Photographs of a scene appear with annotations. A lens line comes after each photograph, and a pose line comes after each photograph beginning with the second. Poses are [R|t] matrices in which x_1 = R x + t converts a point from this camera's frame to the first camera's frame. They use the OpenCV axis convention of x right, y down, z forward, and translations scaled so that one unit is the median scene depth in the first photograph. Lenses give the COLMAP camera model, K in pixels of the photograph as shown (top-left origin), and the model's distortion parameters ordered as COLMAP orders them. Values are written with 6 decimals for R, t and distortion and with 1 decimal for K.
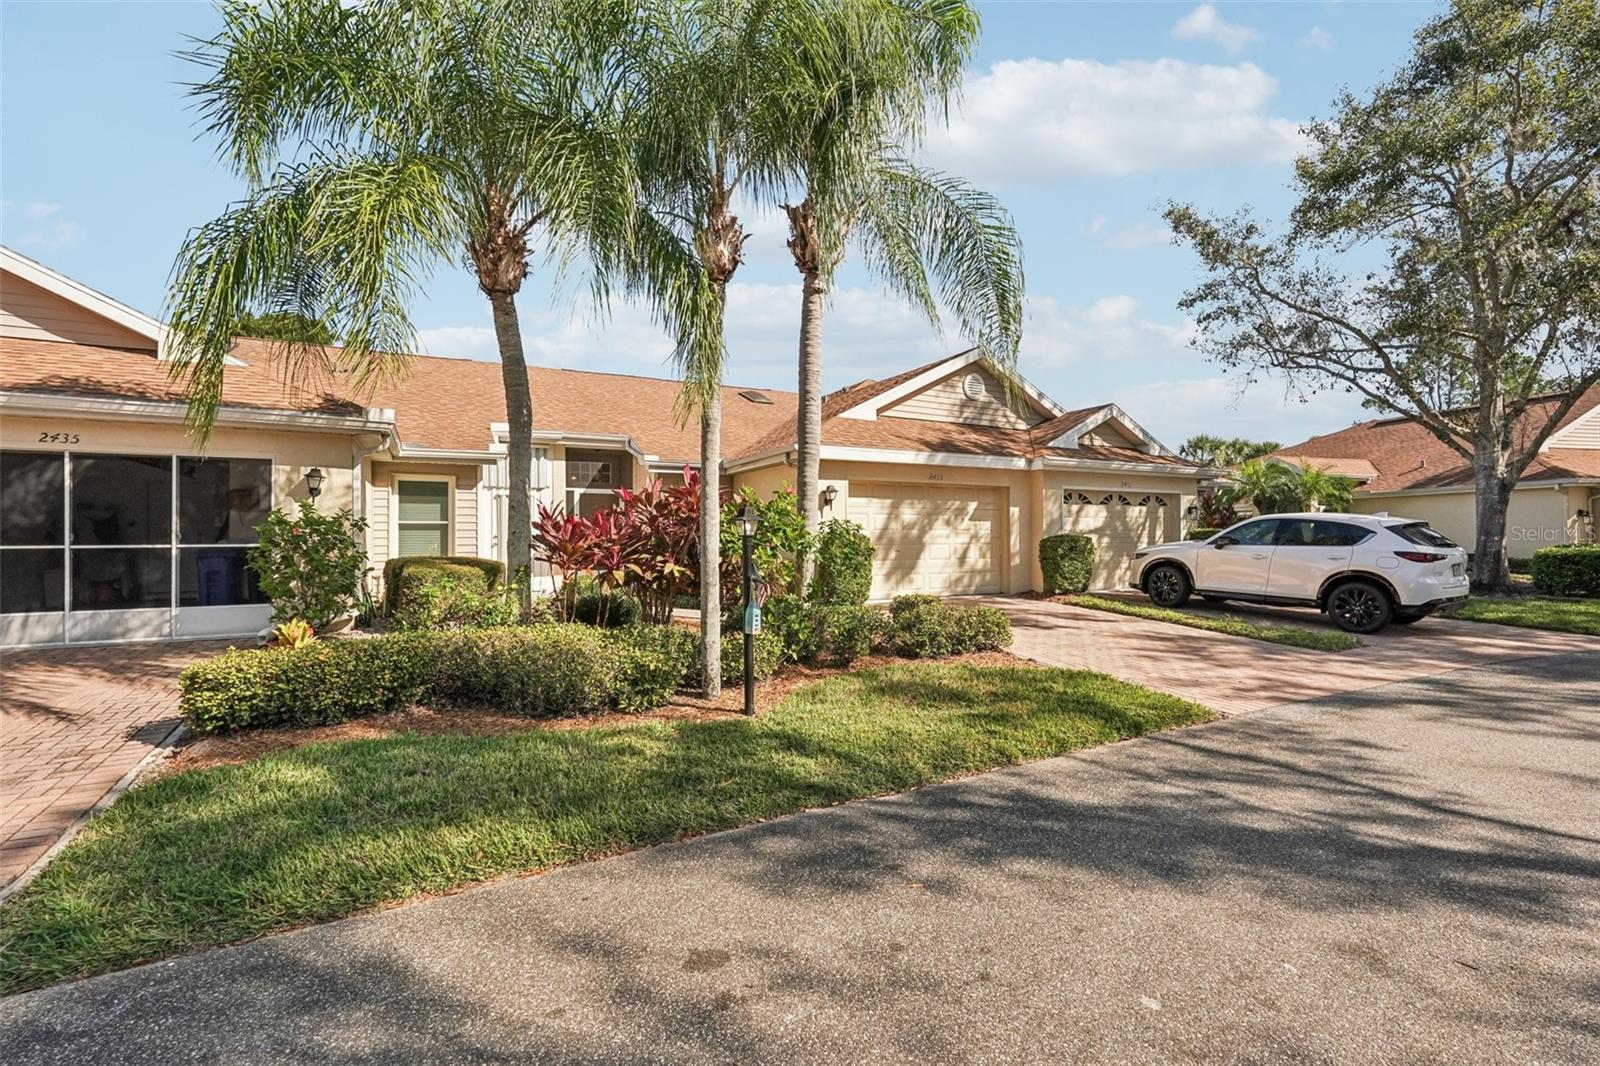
lens RADIAL K [[717.1, 0, 788.5], [0, 717.1, 529.2], [0, 0, 1]] dist [-0.009001, 0.006004]
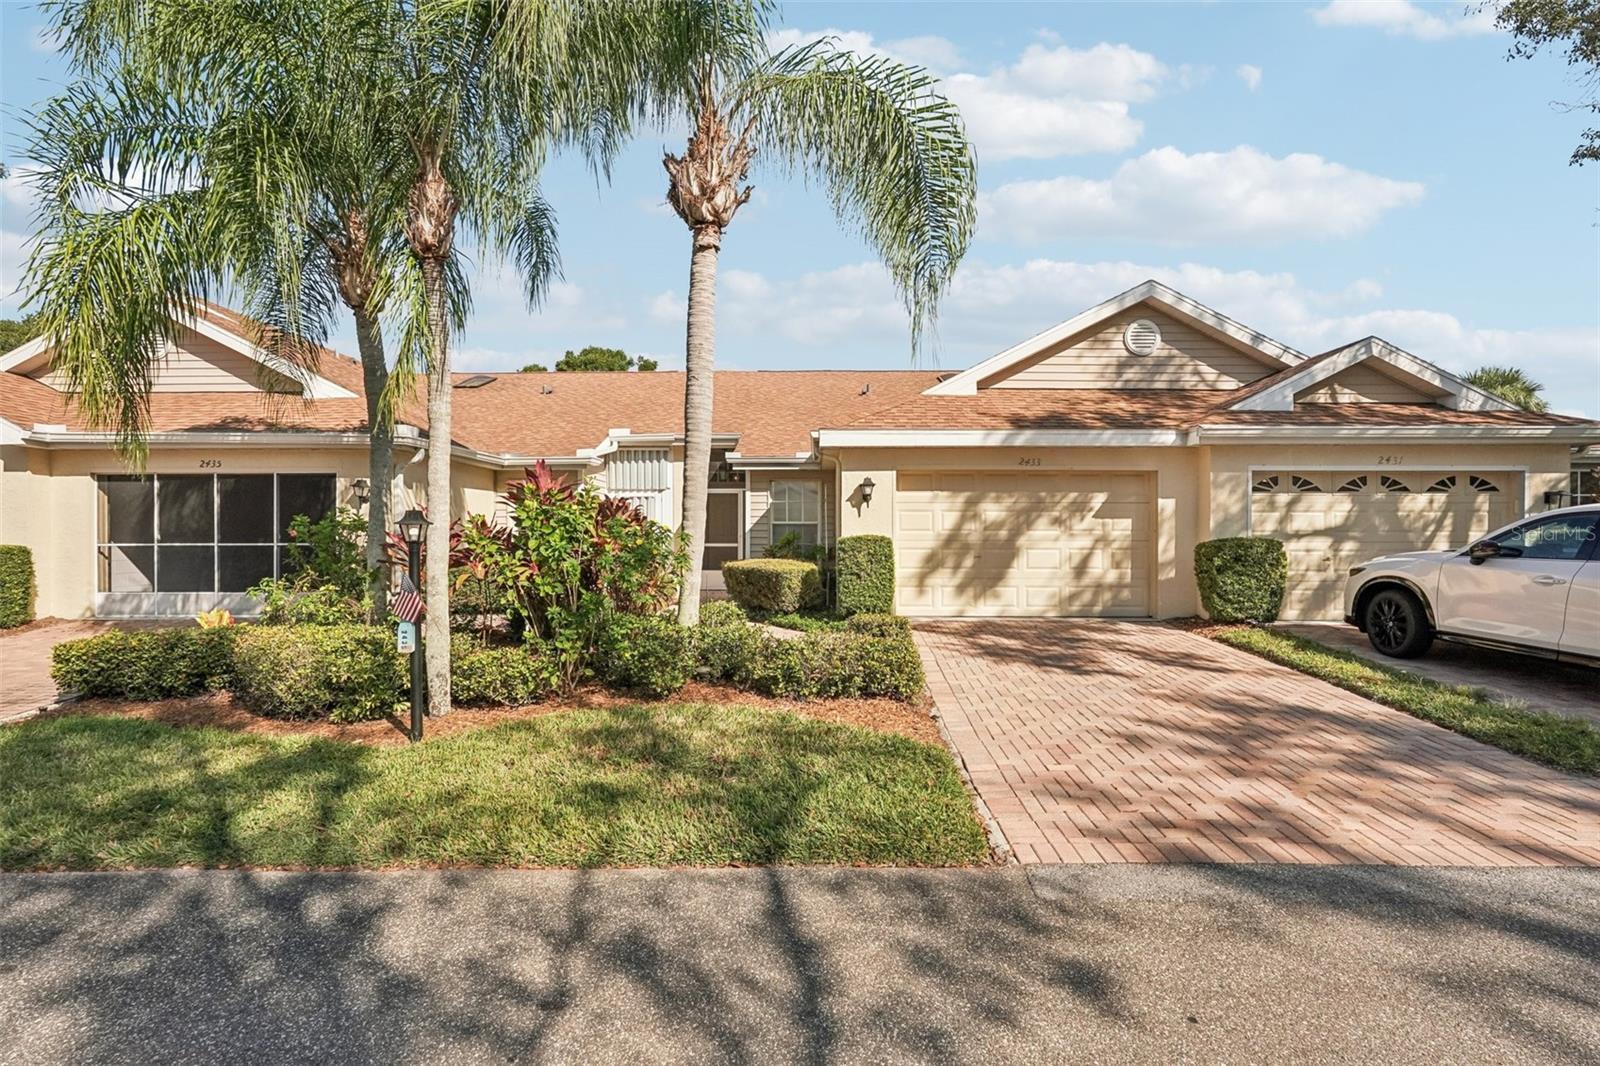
lens RADIAL K [[717.1, 0, 801.1], [0, 717.1, 537.7], [0, 0, 1]] dist [-0.009001, 0.006004]
pose [[0.877464, 0.005616, -0.479610, 0.347516], [0.001808, 0.999886, 0.015017, -0.003386], [0.479639, -0.014044, 0.877354, 0.198417]]
